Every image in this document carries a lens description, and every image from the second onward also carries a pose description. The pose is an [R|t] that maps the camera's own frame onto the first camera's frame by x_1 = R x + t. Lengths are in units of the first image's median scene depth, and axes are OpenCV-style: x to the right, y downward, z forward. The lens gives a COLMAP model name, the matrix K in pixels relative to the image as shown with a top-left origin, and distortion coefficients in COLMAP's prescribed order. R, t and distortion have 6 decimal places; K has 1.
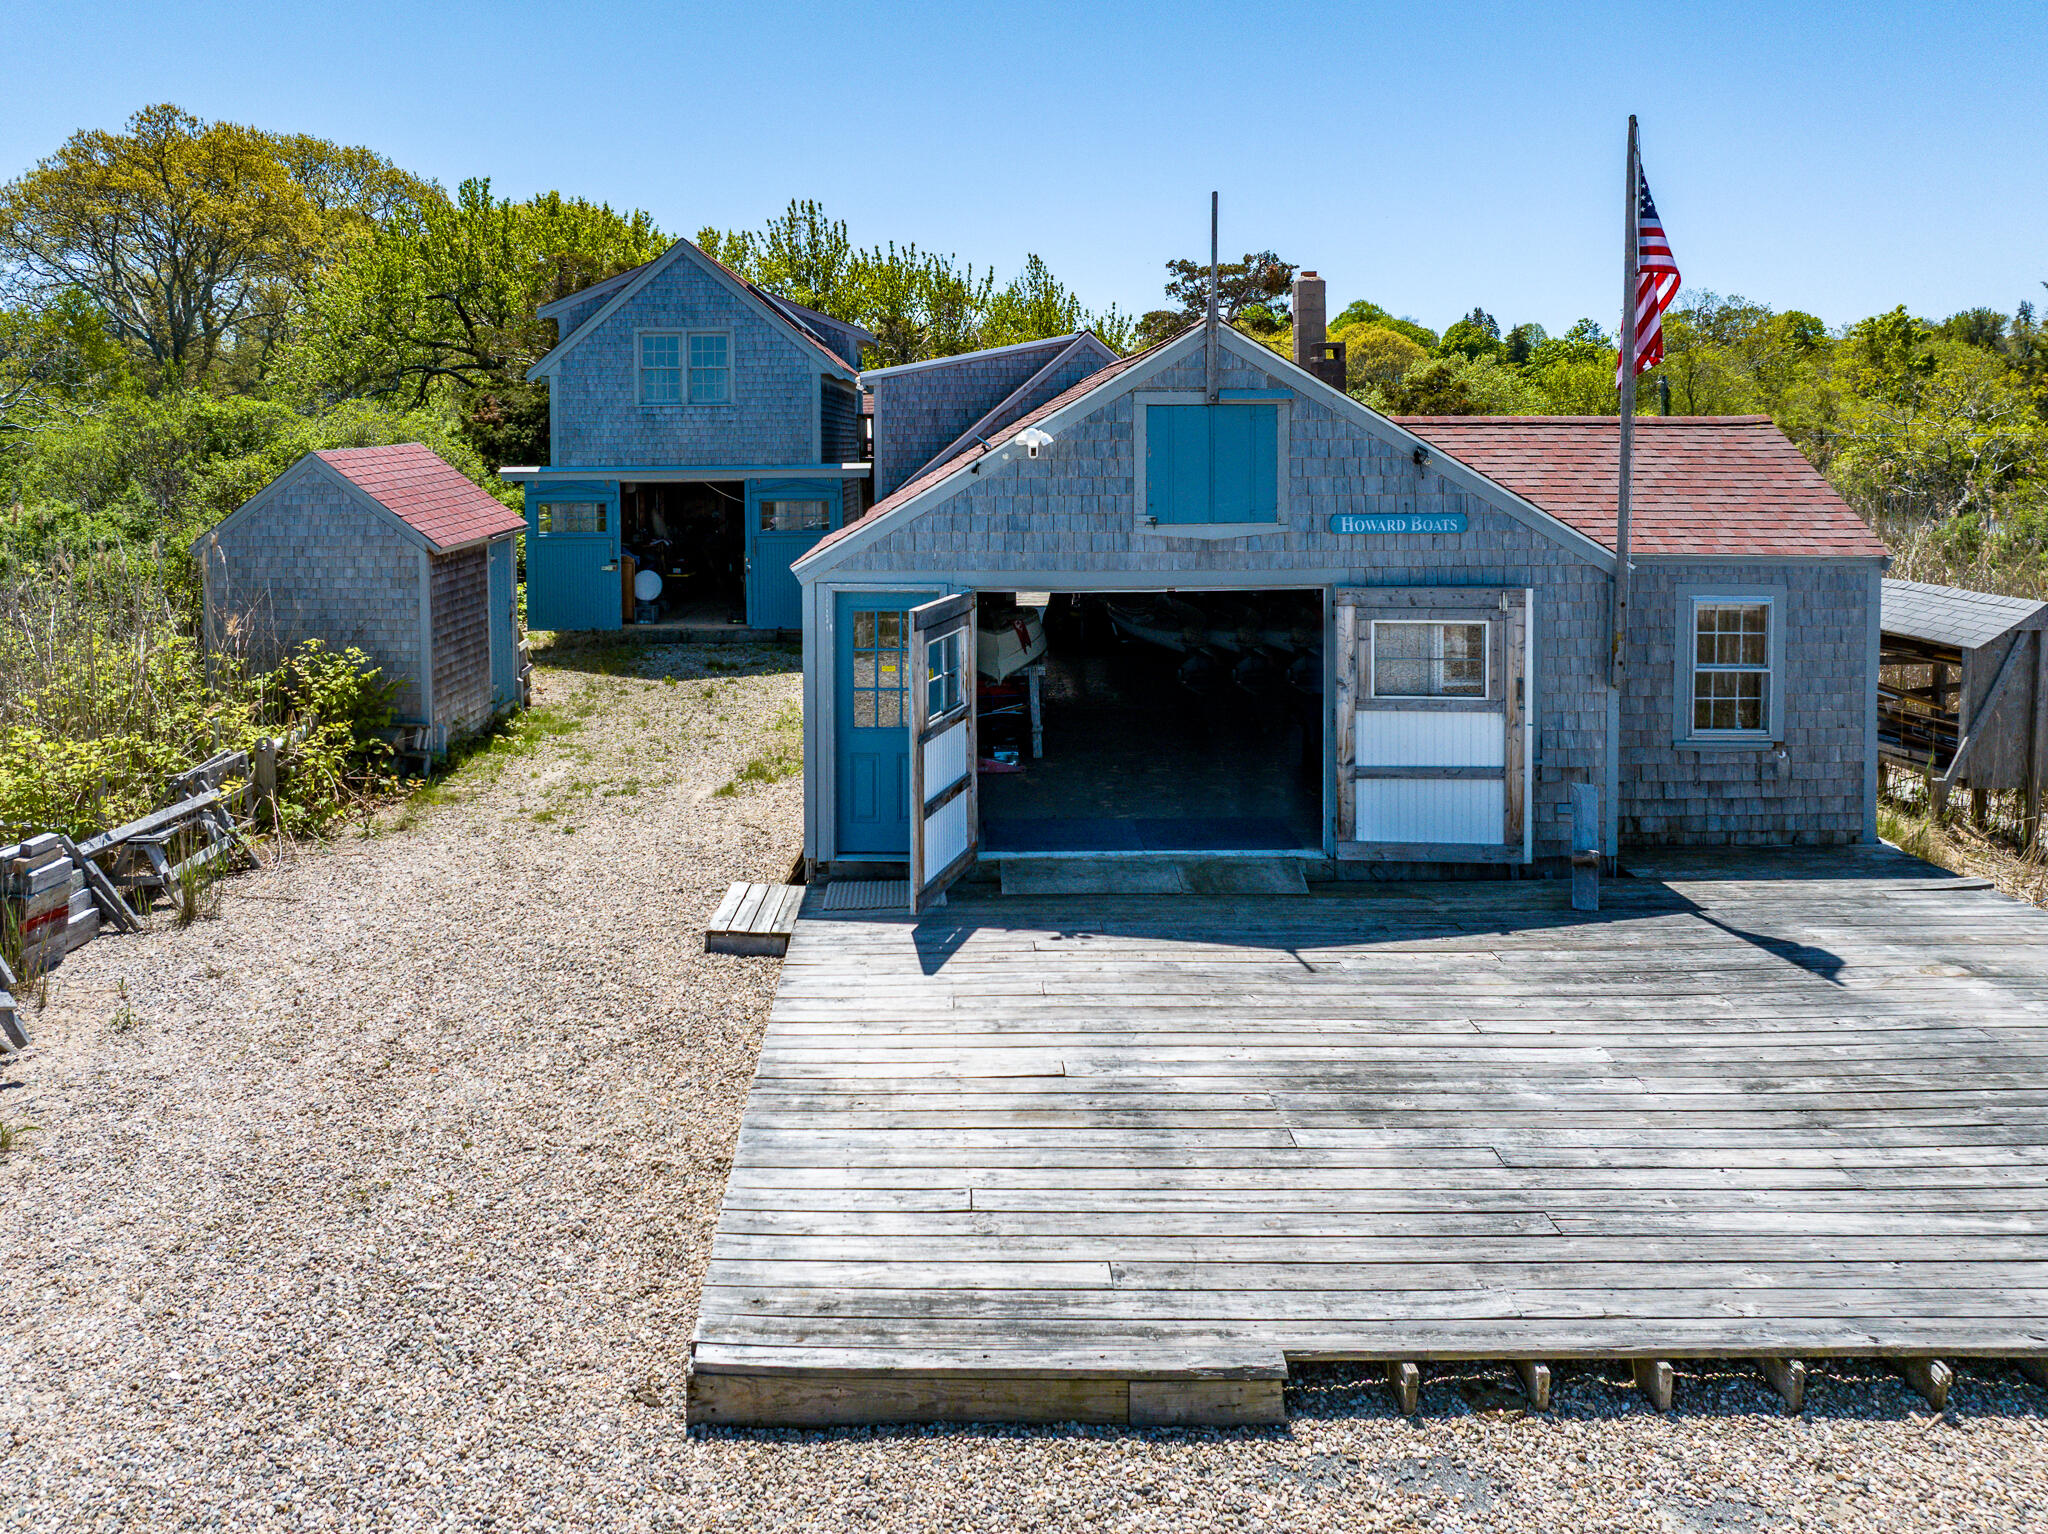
lens RADIAL K [[1437.9, 0, 1031.9], [0, 1437.9, 763.0], [0, 0, 1]] dist [-0.036701, -0.001009]
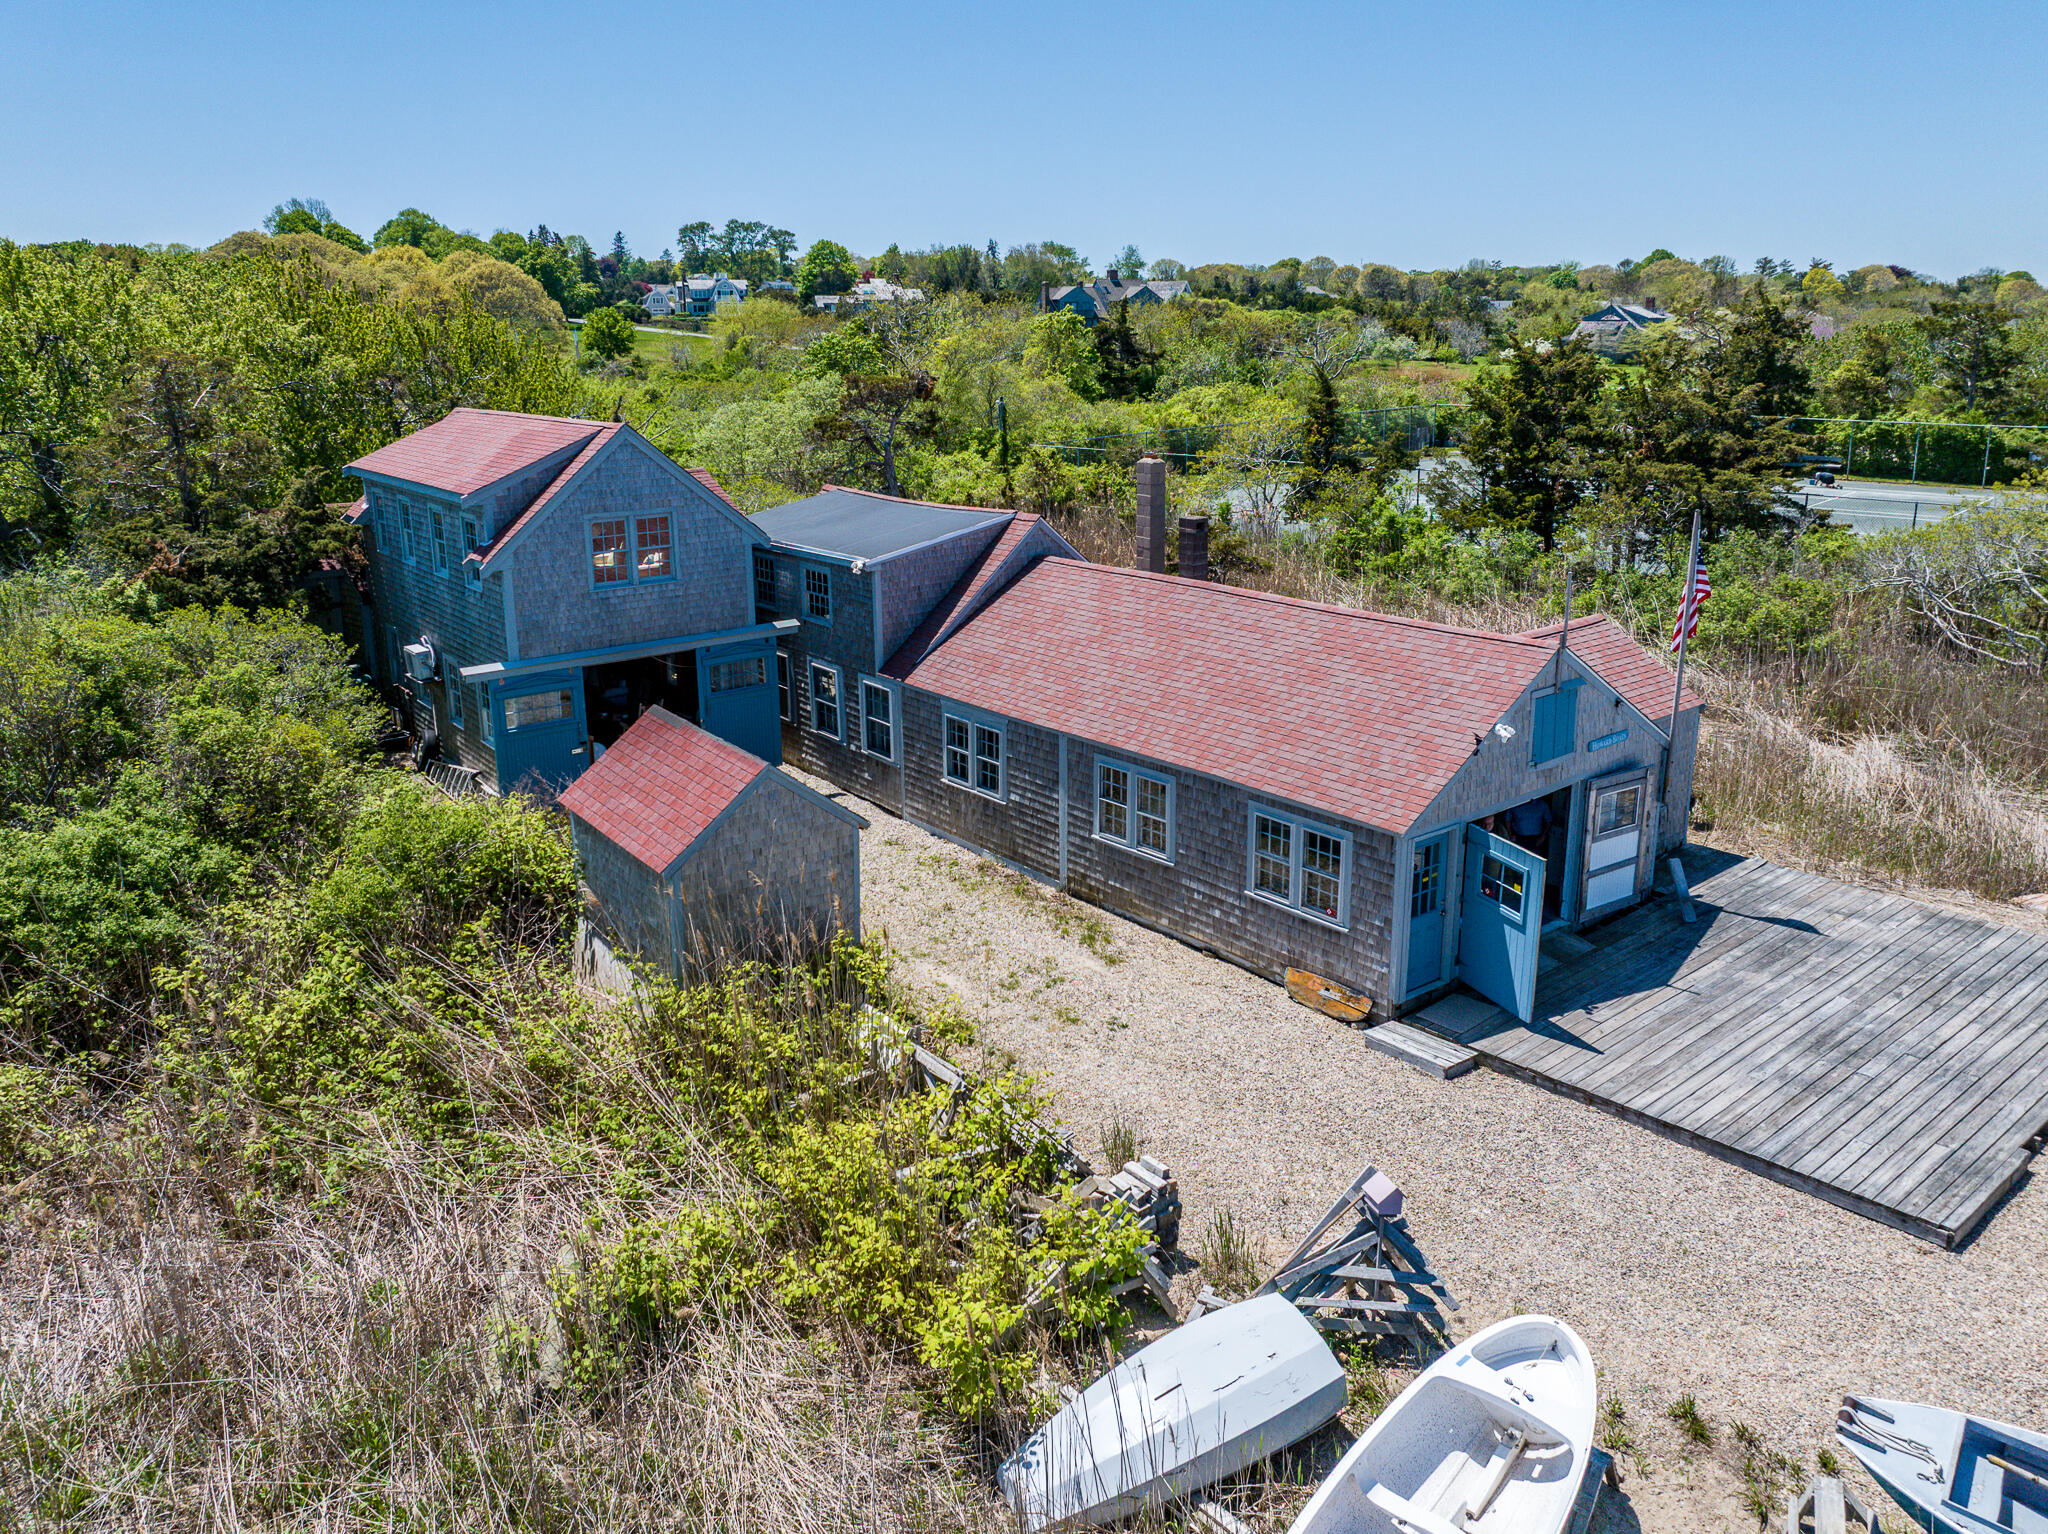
lens RADIAL K [[1437.9, 0, 1031.9], [0, 1437.9, 763.0], [0, 0, 1]] dist [-0.036701, -0.001009]
pose [[0.767739, -0.177758, 0.615613, -0.677527], [0.125005, 0.983840, 0.128188, -0.218973], [-0.628451, -0.021460, 0.777553, 0.014566]]
